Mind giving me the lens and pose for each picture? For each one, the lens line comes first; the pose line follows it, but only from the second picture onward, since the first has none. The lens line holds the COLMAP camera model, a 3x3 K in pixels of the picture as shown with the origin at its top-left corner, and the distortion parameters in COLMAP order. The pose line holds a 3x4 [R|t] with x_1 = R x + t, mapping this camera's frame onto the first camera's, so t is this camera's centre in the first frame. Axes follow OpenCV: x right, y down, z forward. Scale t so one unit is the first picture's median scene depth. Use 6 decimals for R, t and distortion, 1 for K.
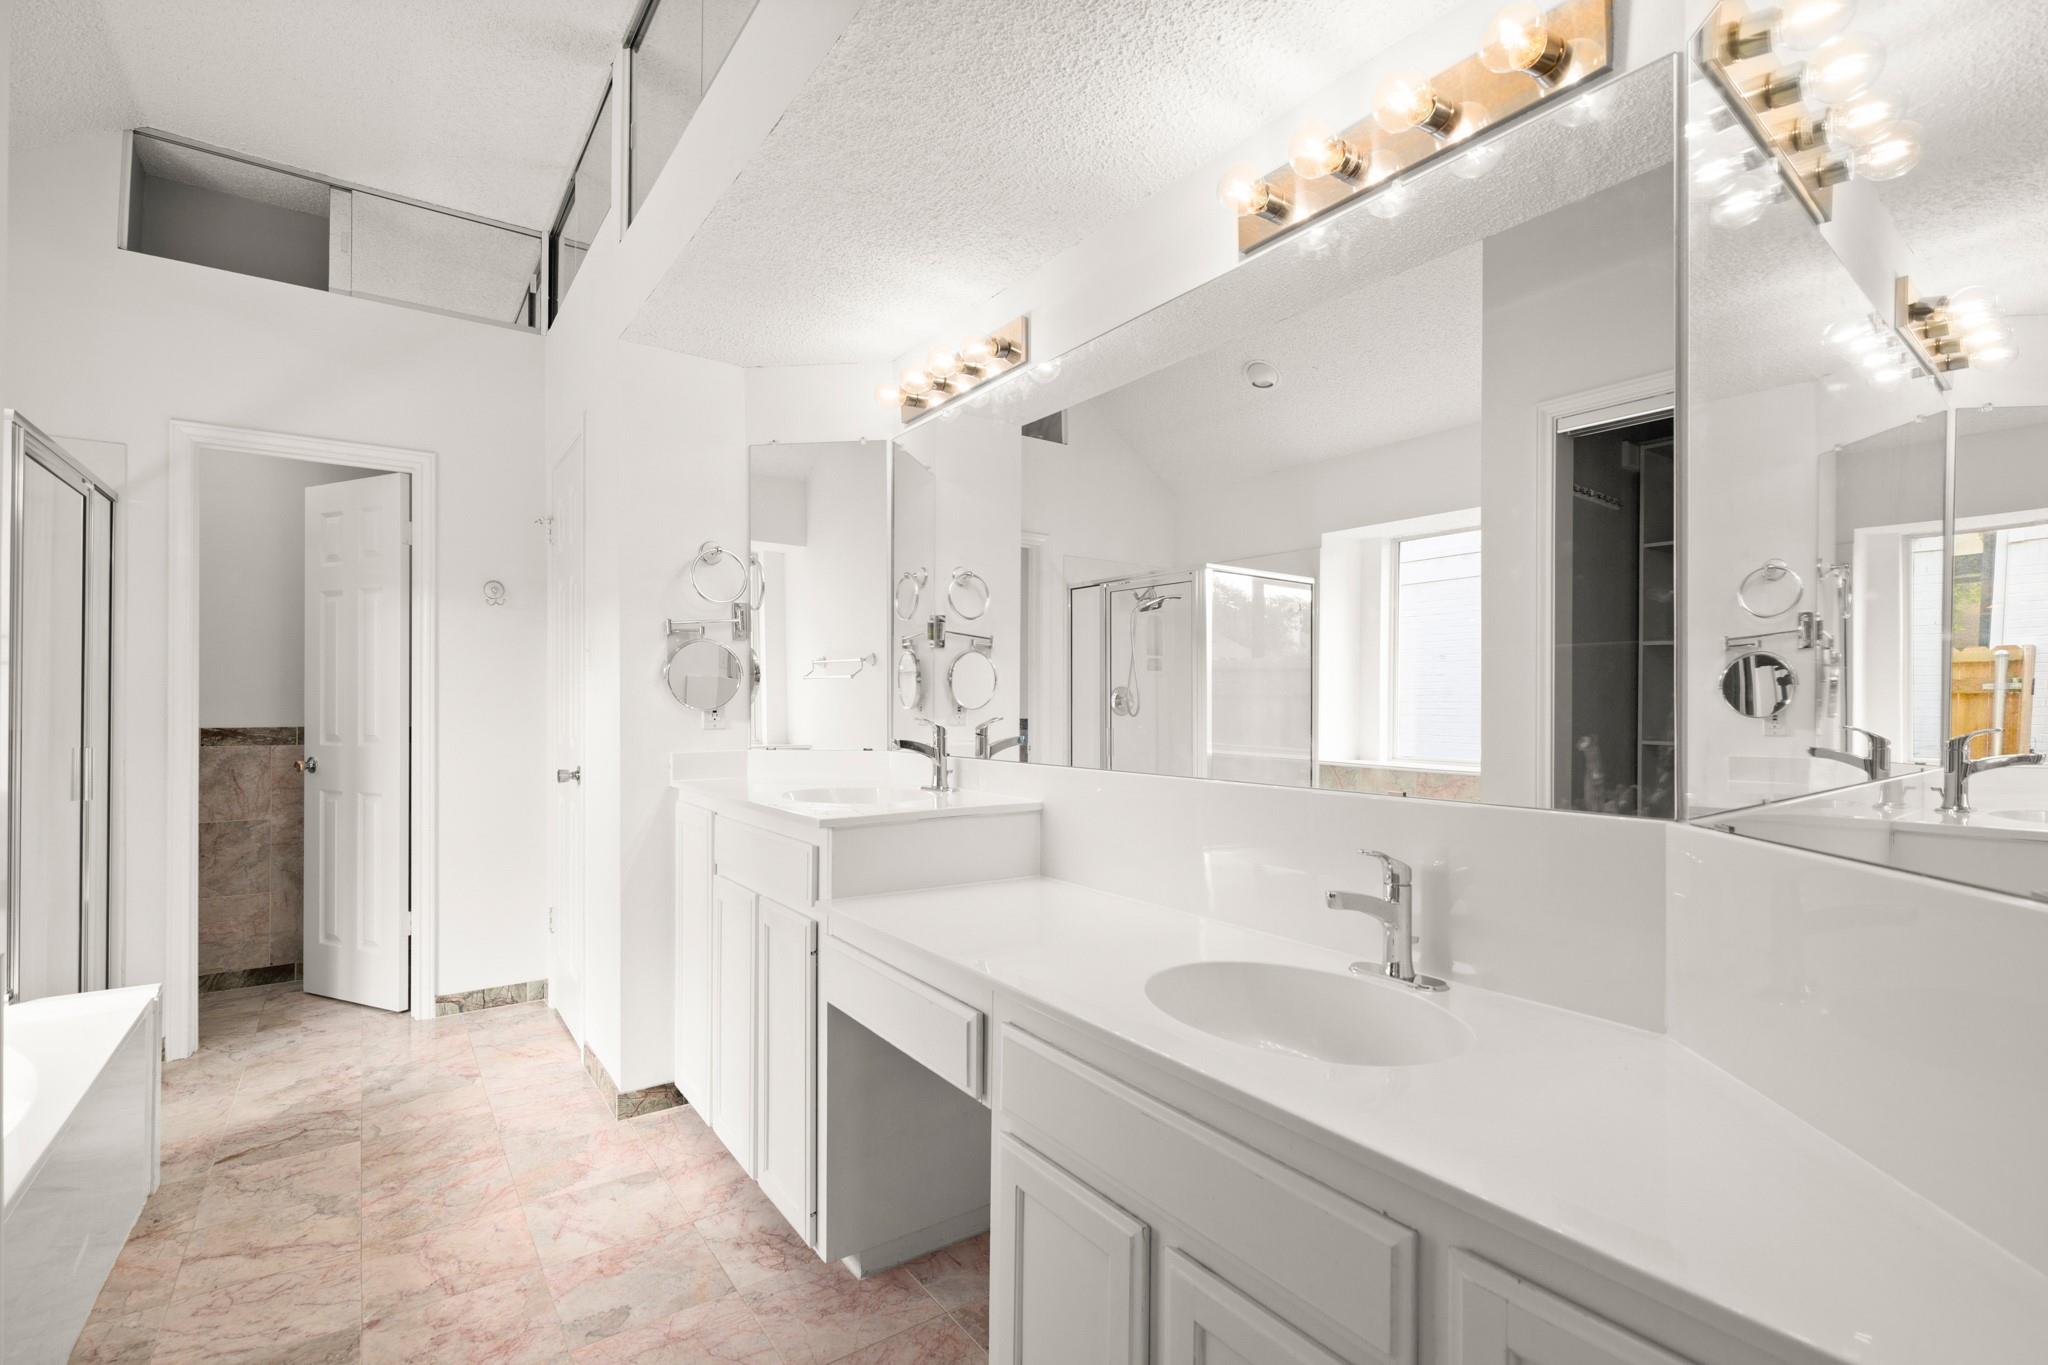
lens RADIAL K [[934.6, 0, 1031.2], [0, 934.6, 704.8], [0, 0, 1]] dist [-0.001098, 0.000256]
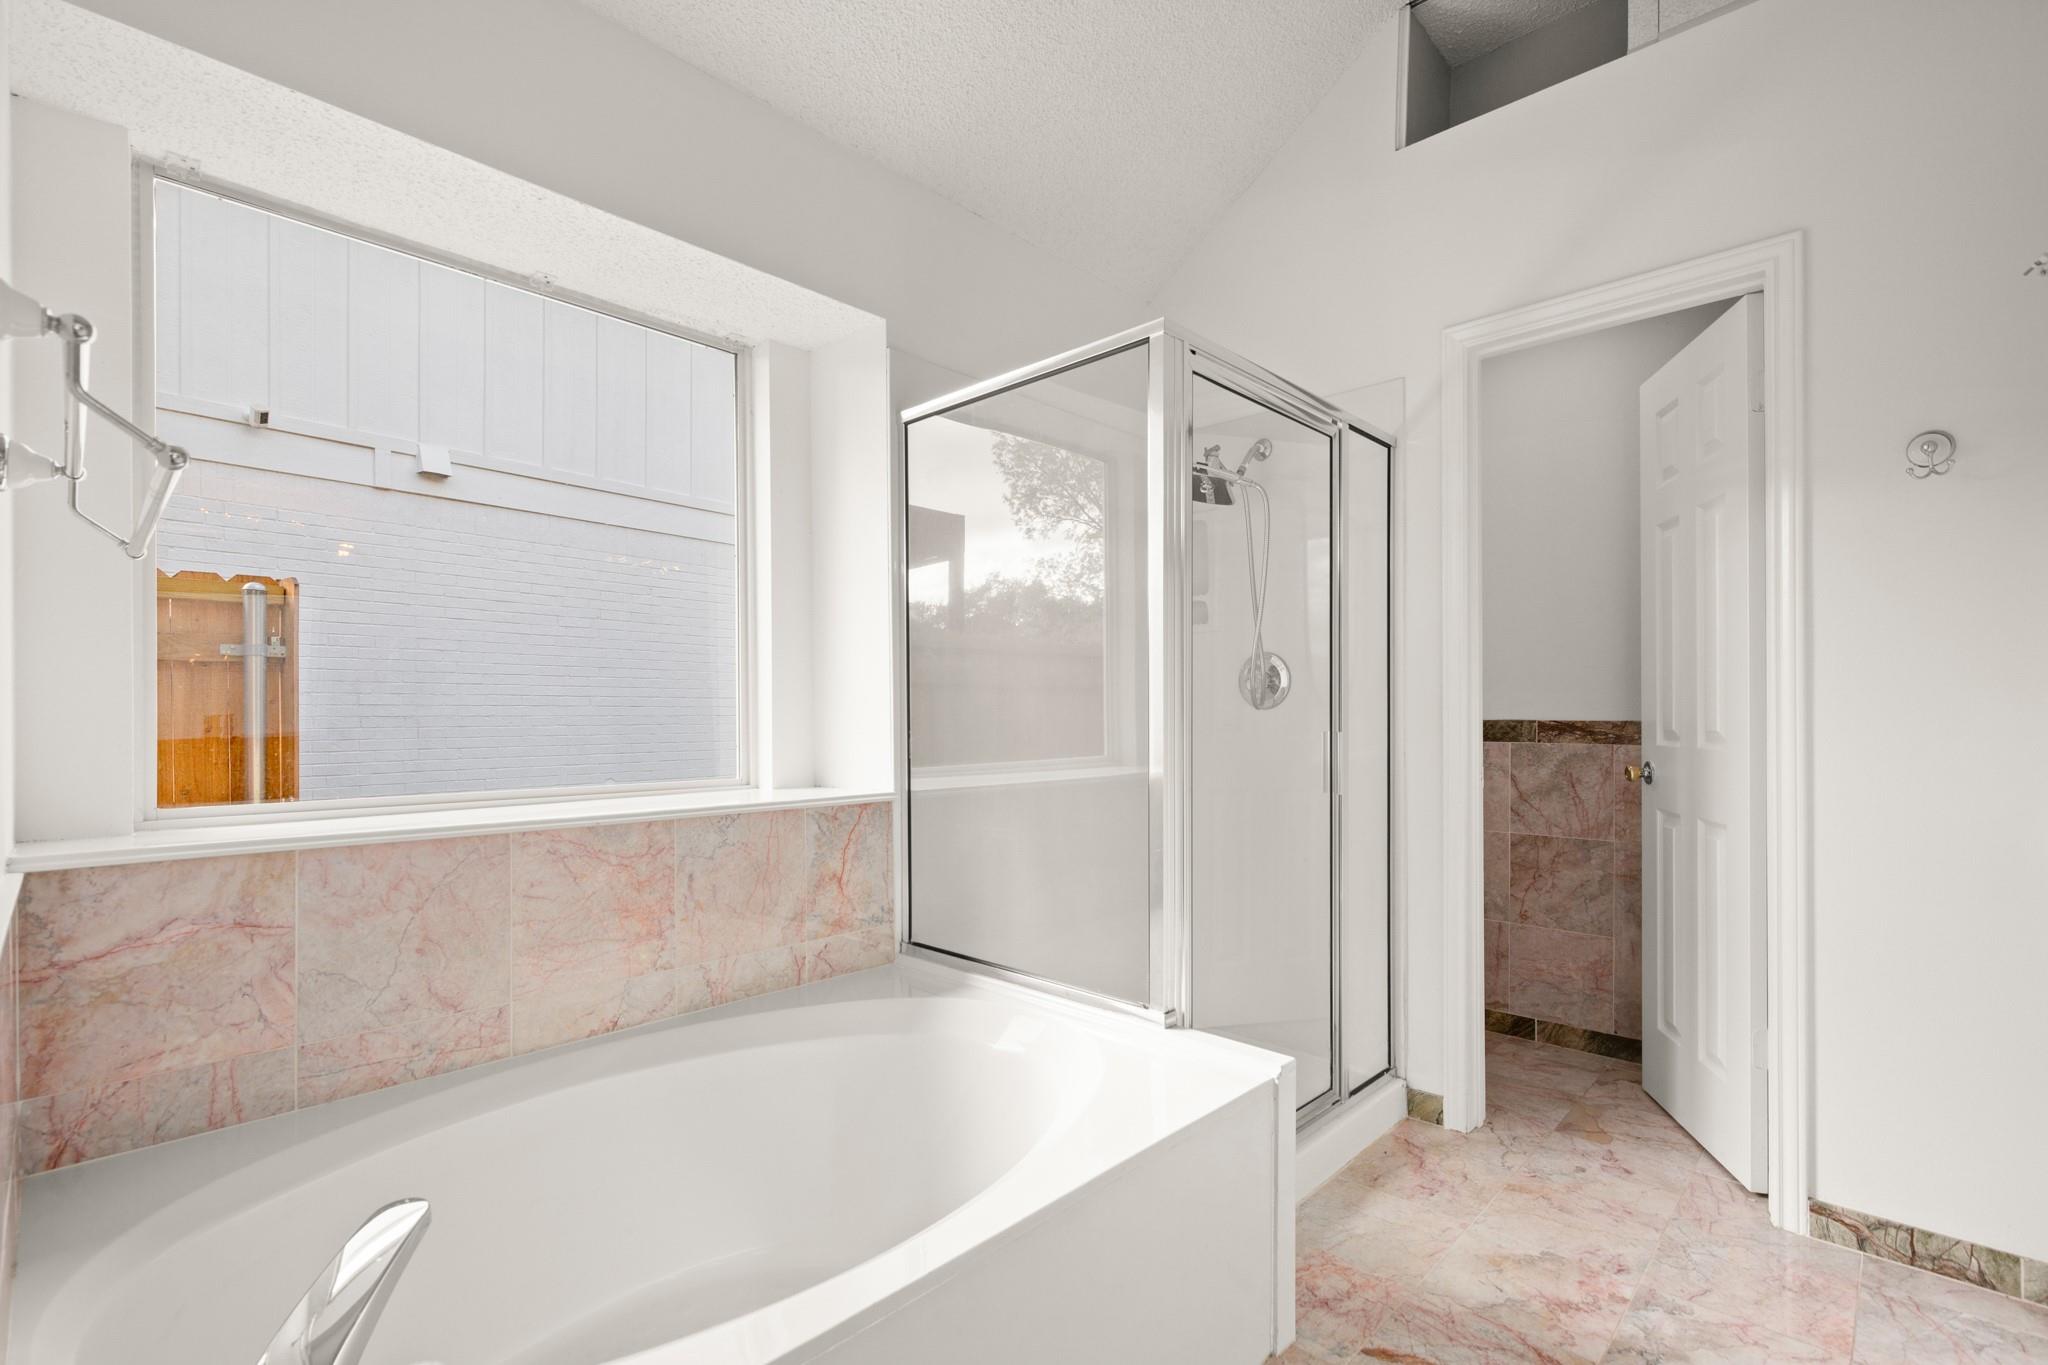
lens RADIAL K [[934.6, 0, 1031.2], [0, 934.6, 704.8], [0, 0, 1]] dist [-0.001098, 0.000256]
pose [[0.191711, -0.008922, -0.981411, -0.172461], [-0.005782, 0.999931, -0.010220, 0.023559], [0.981434, 0.007634, 0.191647, 0.427401]]
